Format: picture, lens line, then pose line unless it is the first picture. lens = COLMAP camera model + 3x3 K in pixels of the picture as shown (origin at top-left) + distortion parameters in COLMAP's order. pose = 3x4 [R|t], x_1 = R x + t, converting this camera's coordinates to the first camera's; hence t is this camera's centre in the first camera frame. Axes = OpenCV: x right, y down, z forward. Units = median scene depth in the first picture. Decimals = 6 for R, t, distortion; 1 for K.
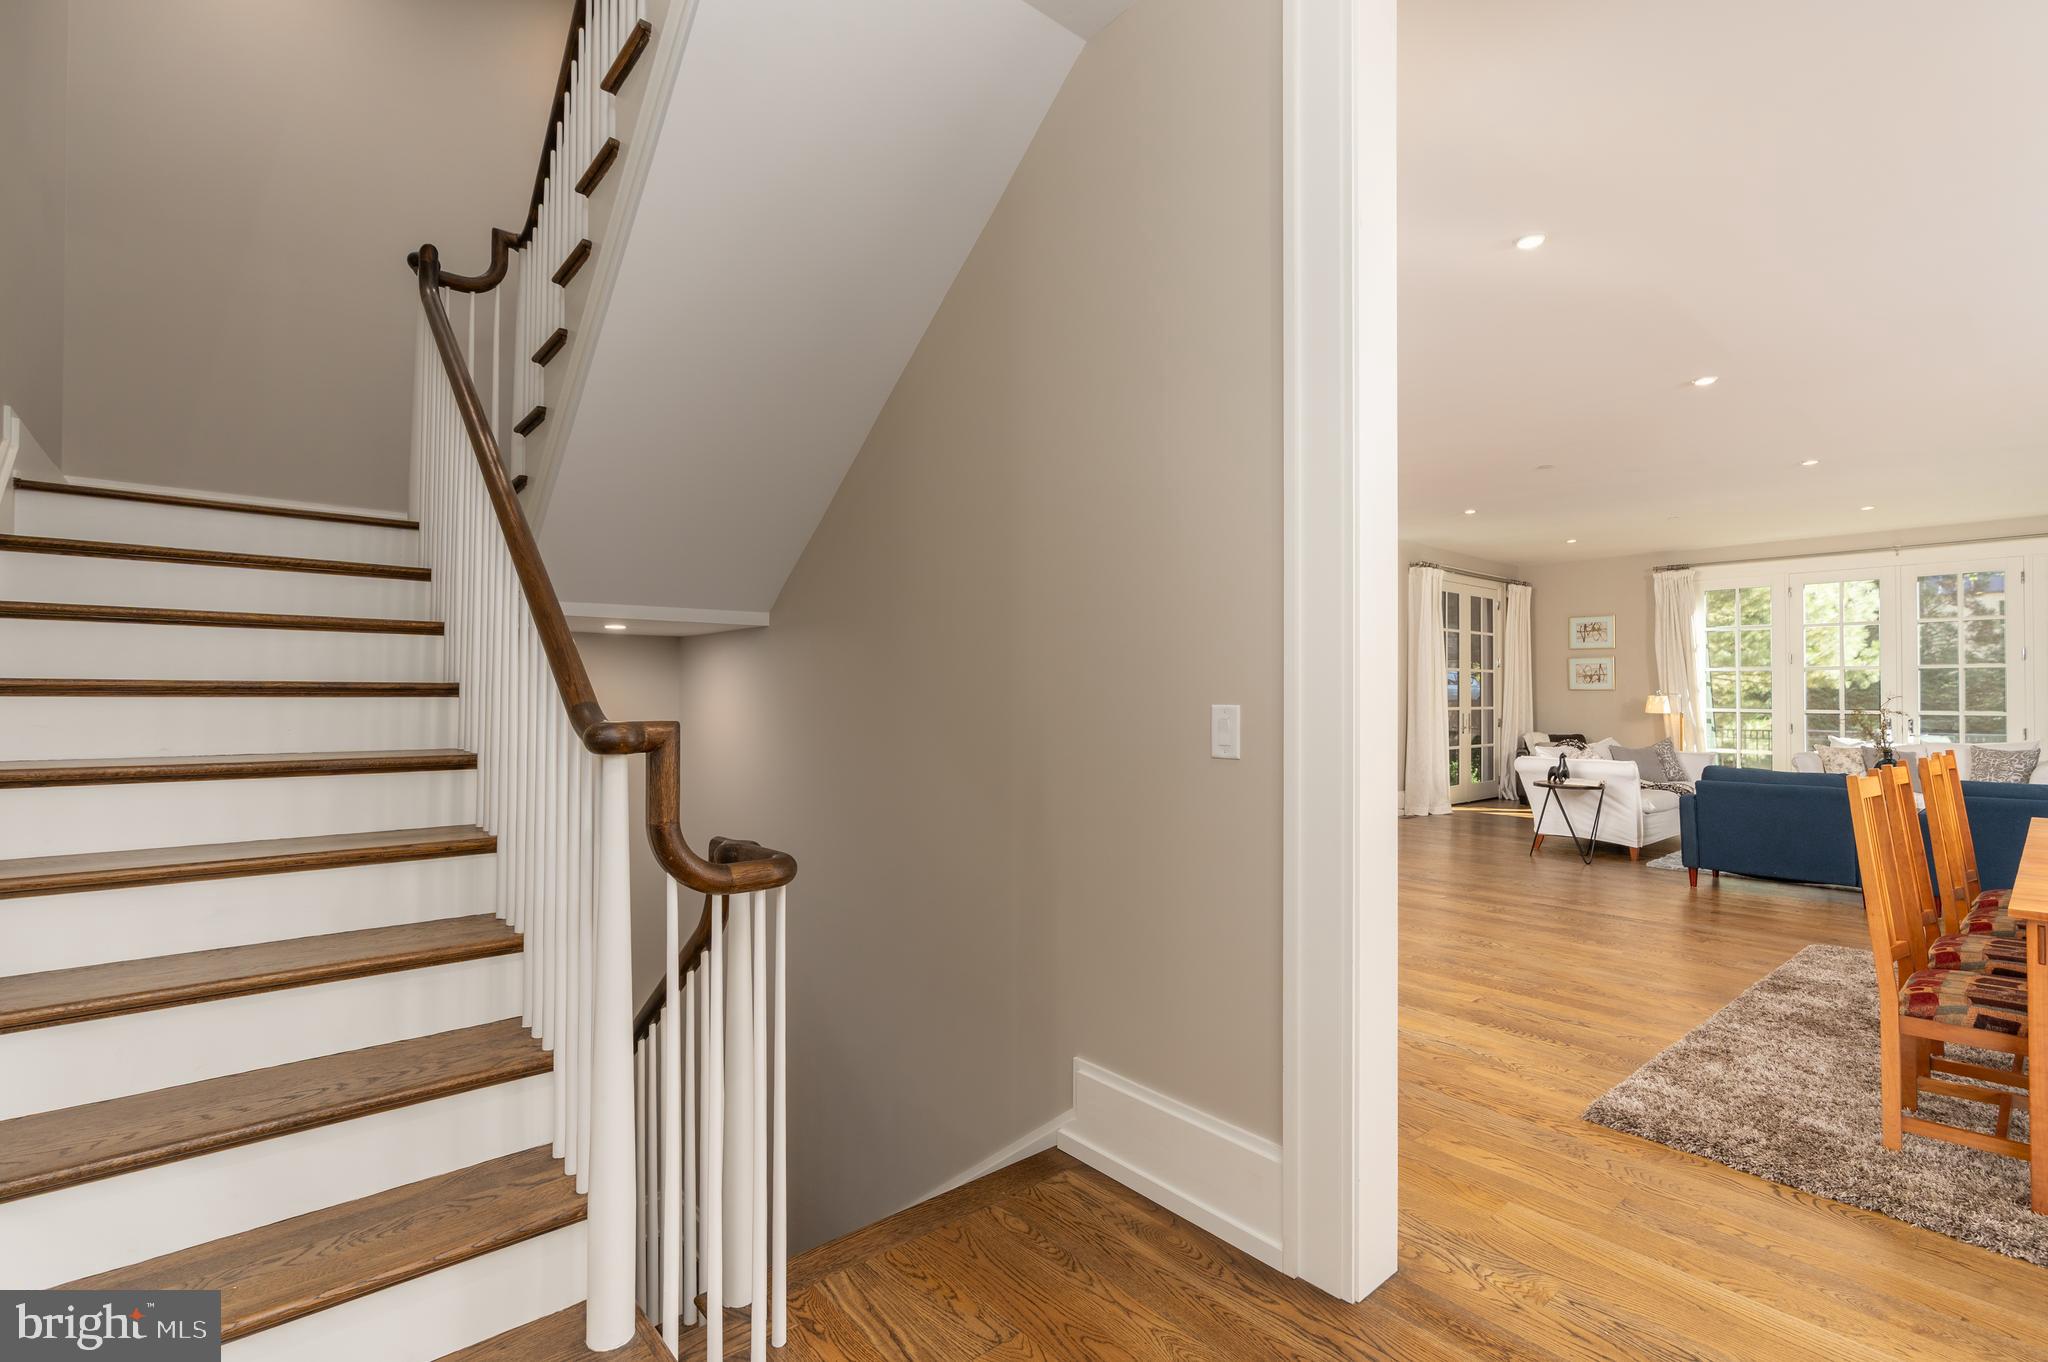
lens RADIAL K [[939.1, 0, 1024.2], [0, 939.1, 687.7], [0, 0, 1]] dist [-0.005153, 0.002011]
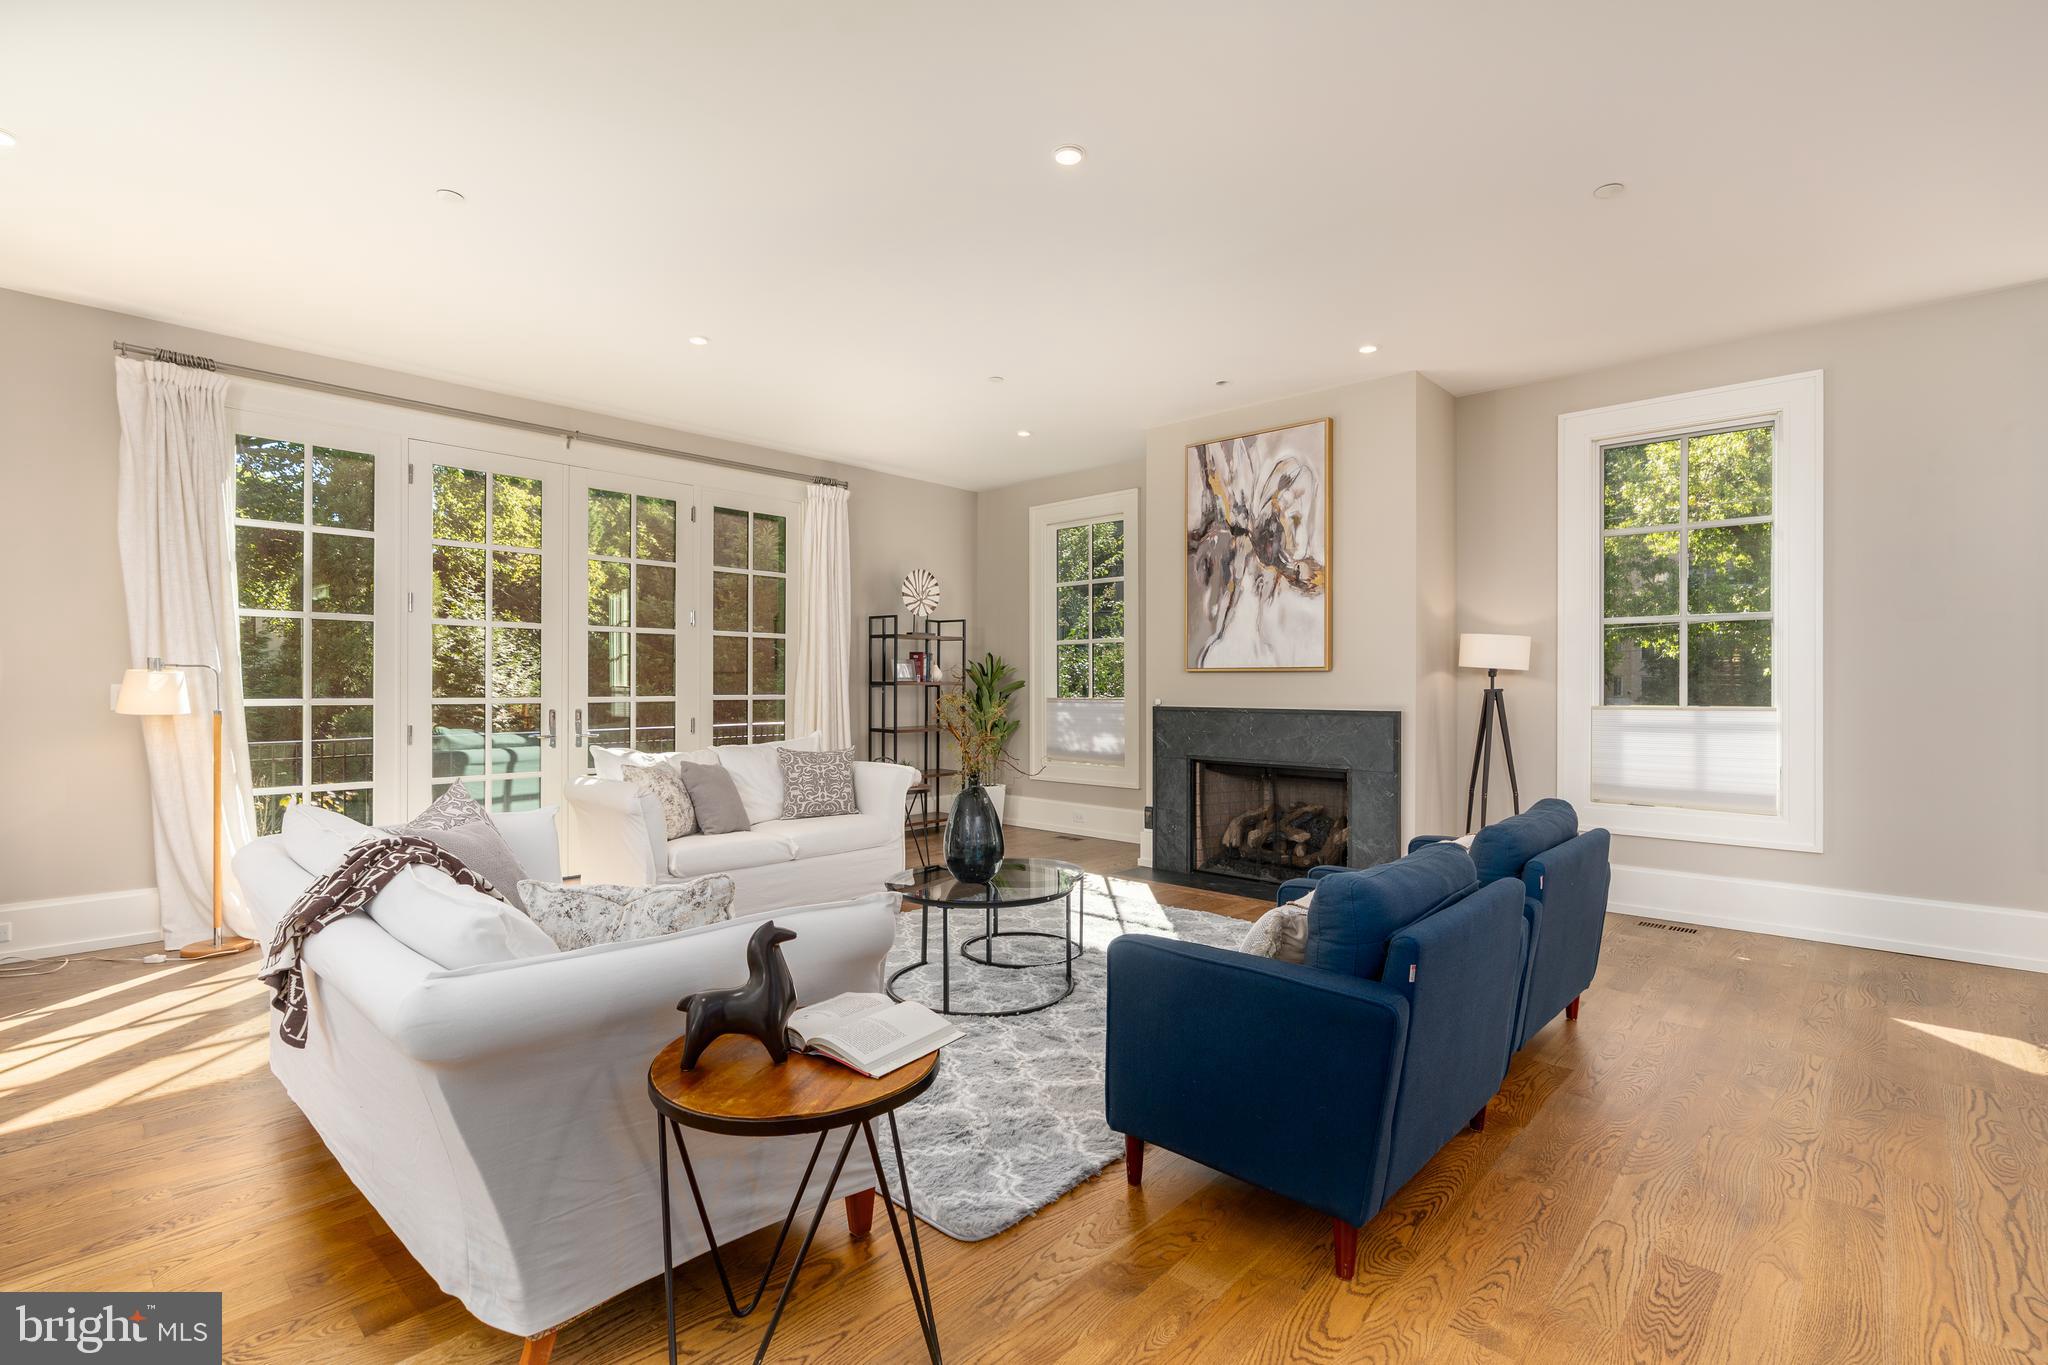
lens RADIAL K [[939.1, 0, 1028.3], [0, 939.1, 682.3], [0, 0, 1]] dist [-0.005153, 0.002011]
pose [[-0.108328, -0.004367, 0.994106, 0.269373], [-0.011173, 0.999933, 0.003175, 0.009518], [-0.994052, -0.010763, -0.108369, 0.742445]]
